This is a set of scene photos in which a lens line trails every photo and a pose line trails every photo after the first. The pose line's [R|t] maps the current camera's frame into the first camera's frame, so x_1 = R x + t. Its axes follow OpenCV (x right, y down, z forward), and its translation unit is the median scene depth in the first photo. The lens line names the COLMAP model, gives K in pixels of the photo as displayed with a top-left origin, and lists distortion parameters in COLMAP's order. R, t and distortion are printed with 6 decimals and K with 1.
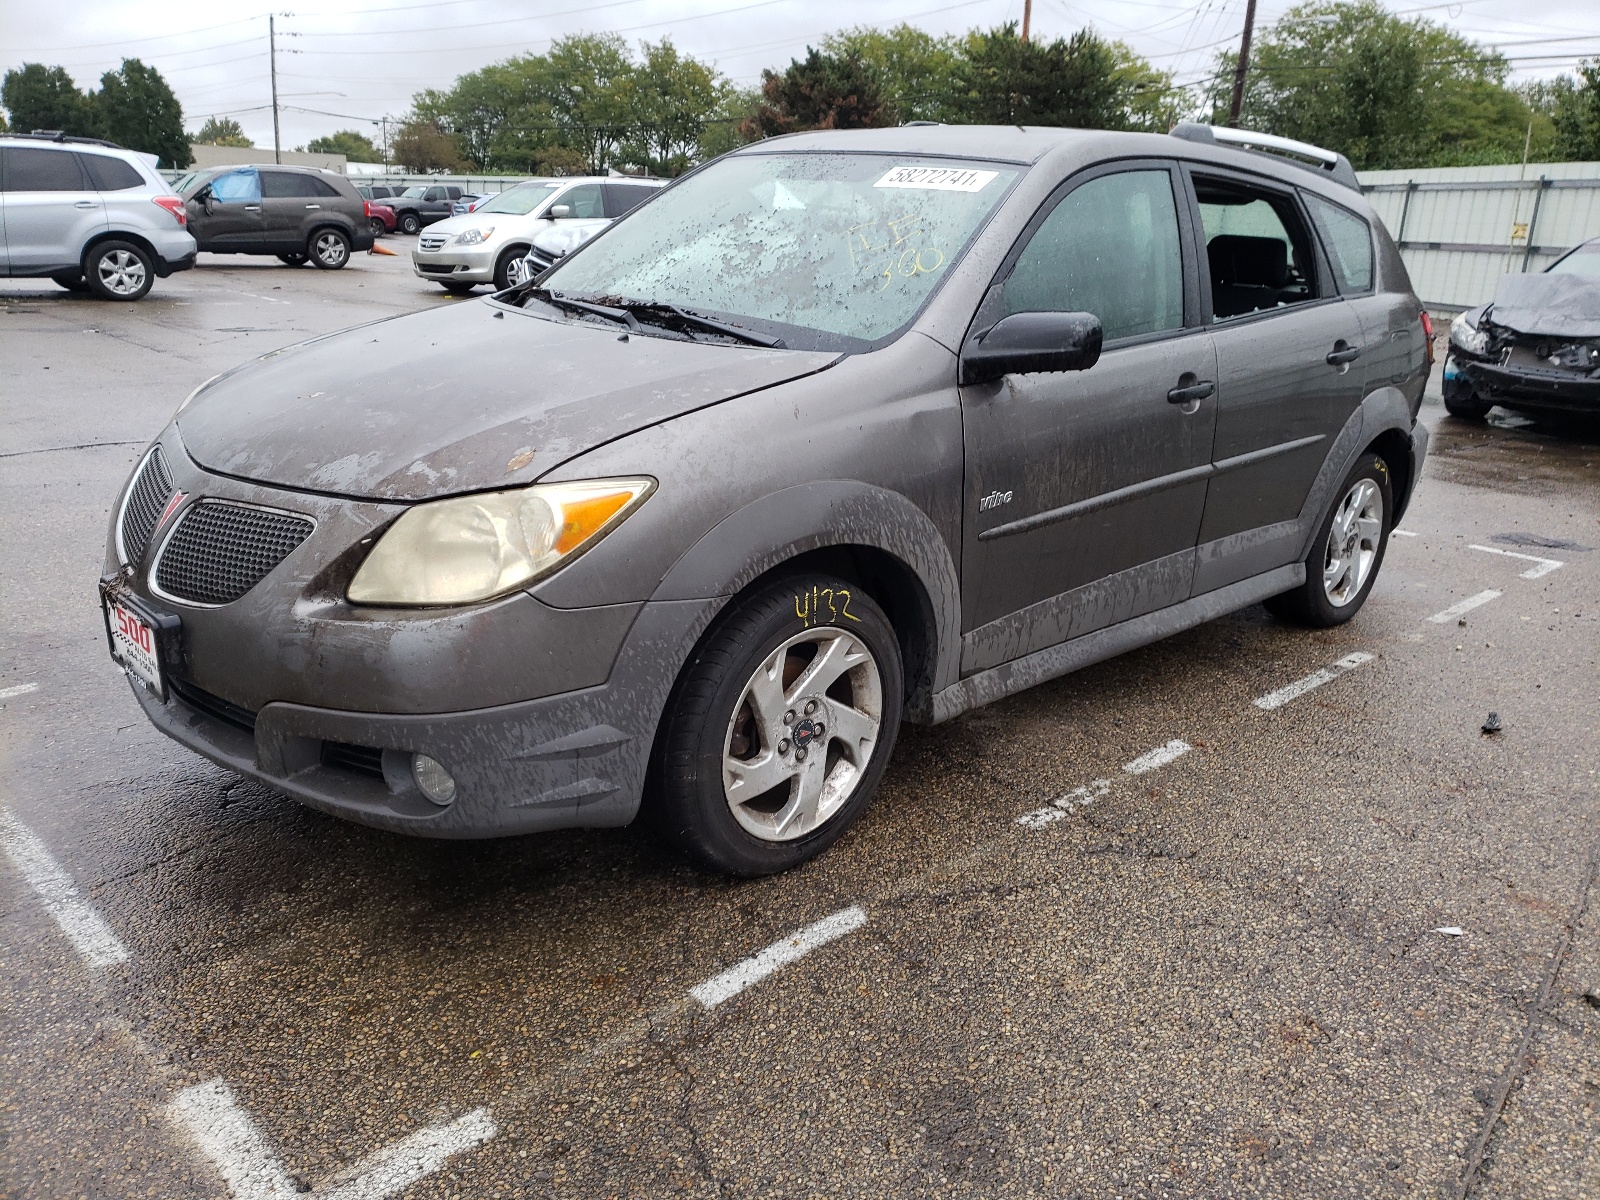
lens RADIAL K [[1282.5, 0, 800.0], [0, 1282.5, 600.0], [0, 0, 1]] dist [0.005128, 0.007113]
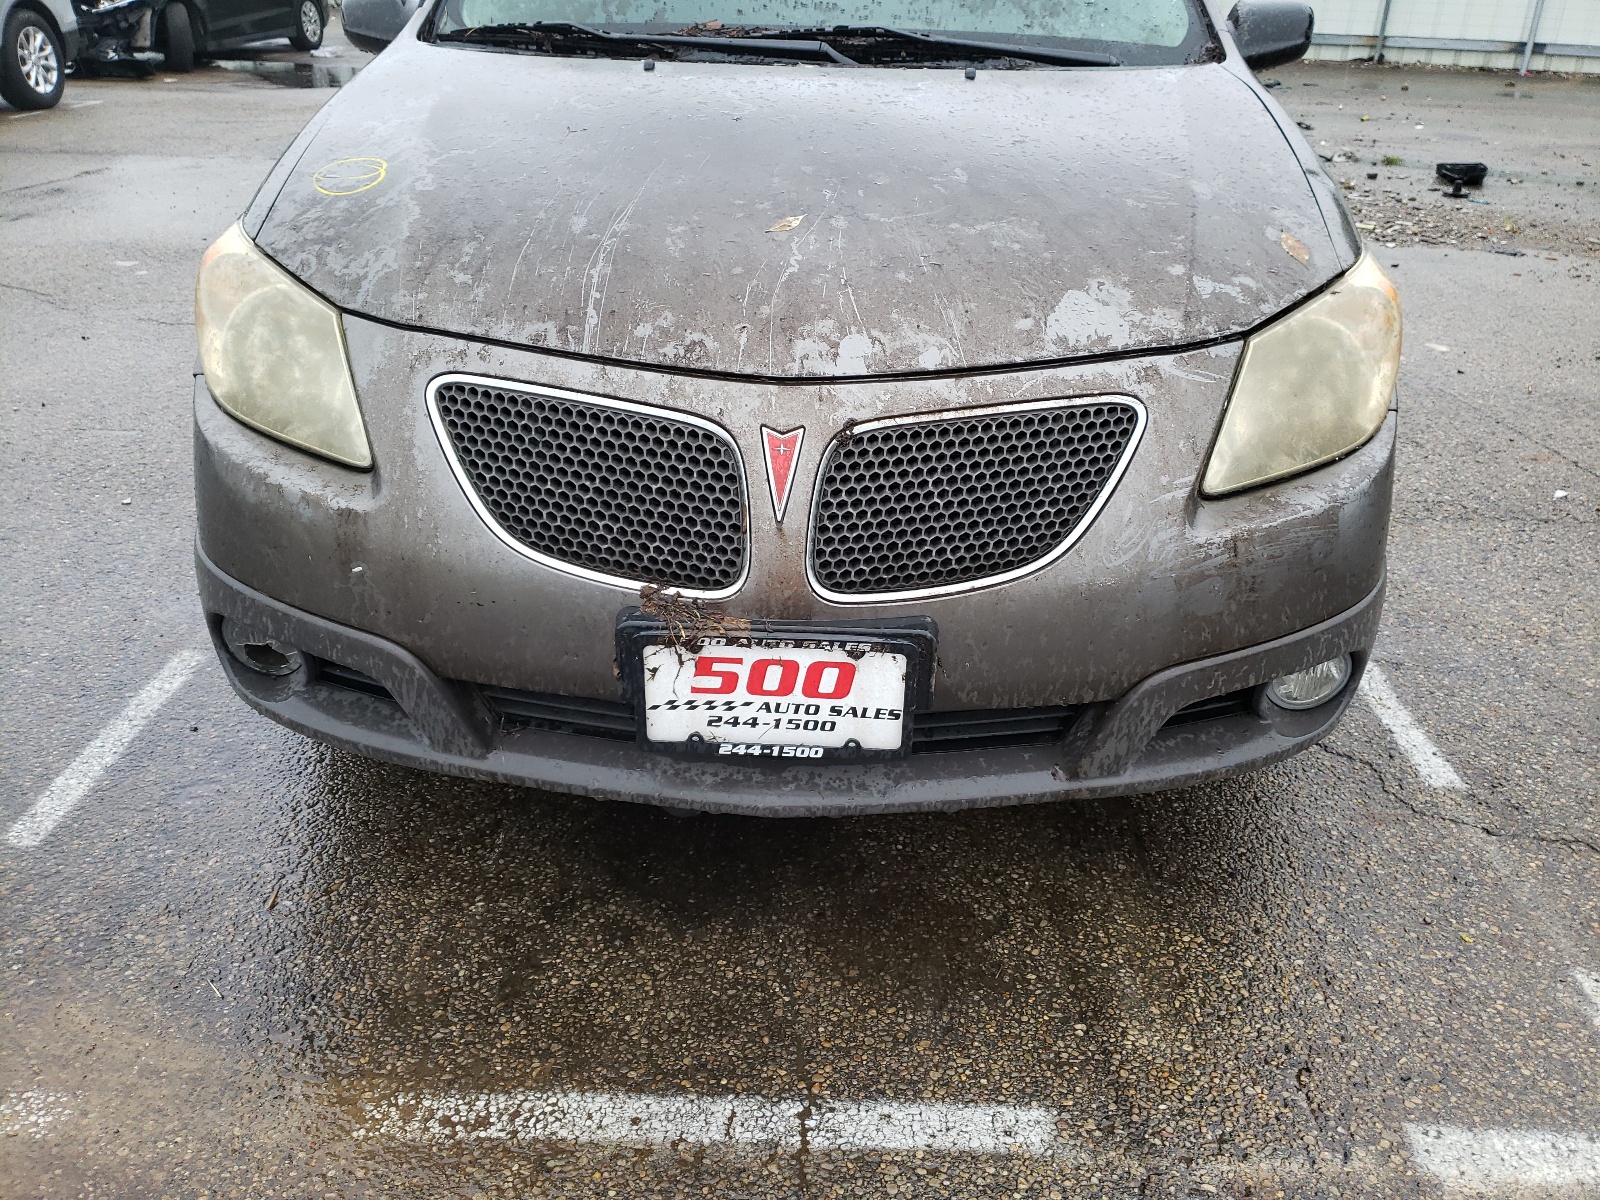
lens RADIAL K [[1282.5, 0, 800.0], [0, 1282.5, 600.0], [0, 0, 1]] dist [0.005128, 0.007113]
pose [[0.701460, -0.358234, 0.616136, -0.920669], [0.223408, 0.931448, 0.287217, -0.188932], [-0.676789, -0.063821, 0.733405, 0.609865]]
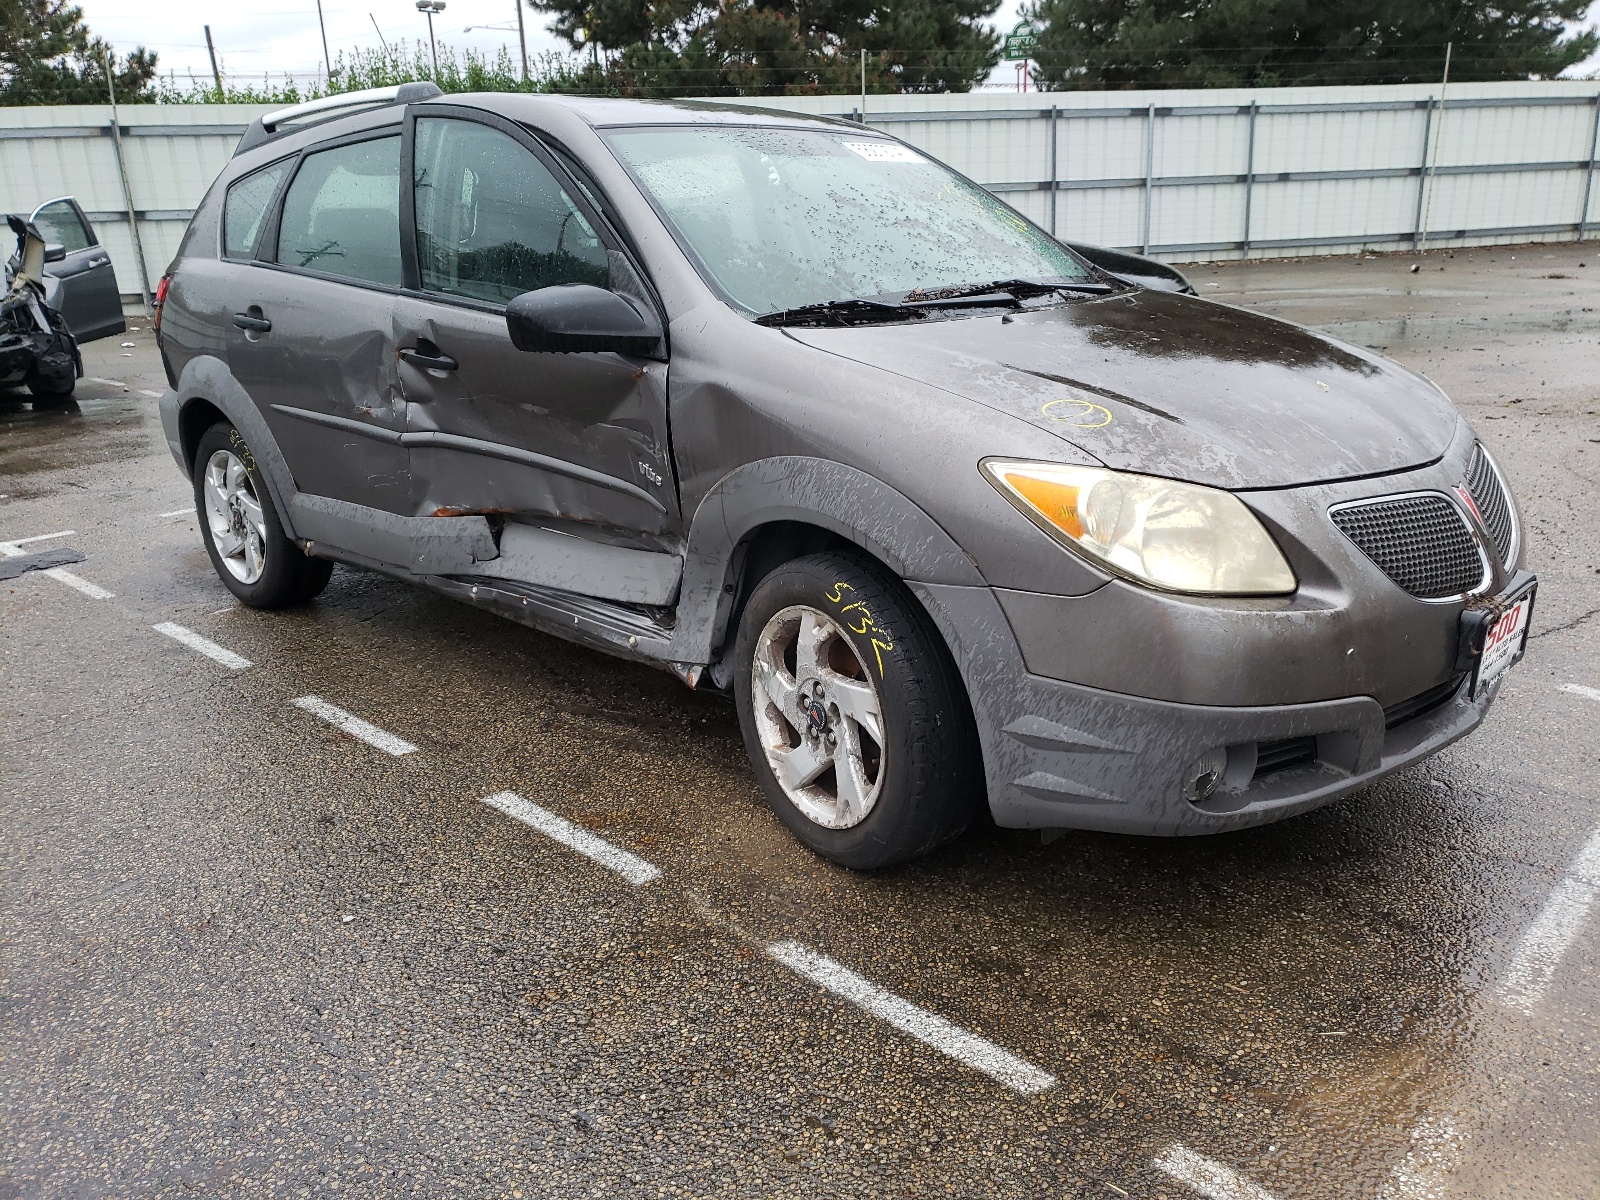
lens RADIAL K [[1282.5, 0, 800.0], [0, 1282.5, 600.0], [0, 0, 1]] dist [0.005128, 0.007113]
pose [[-0.077516, -0.343947, 0.935784, -1.506368], [0.315817, 0.881801, 0.350266, -0.556868], [-0.945649, 0.322687, 0.040270, 1.601071]]
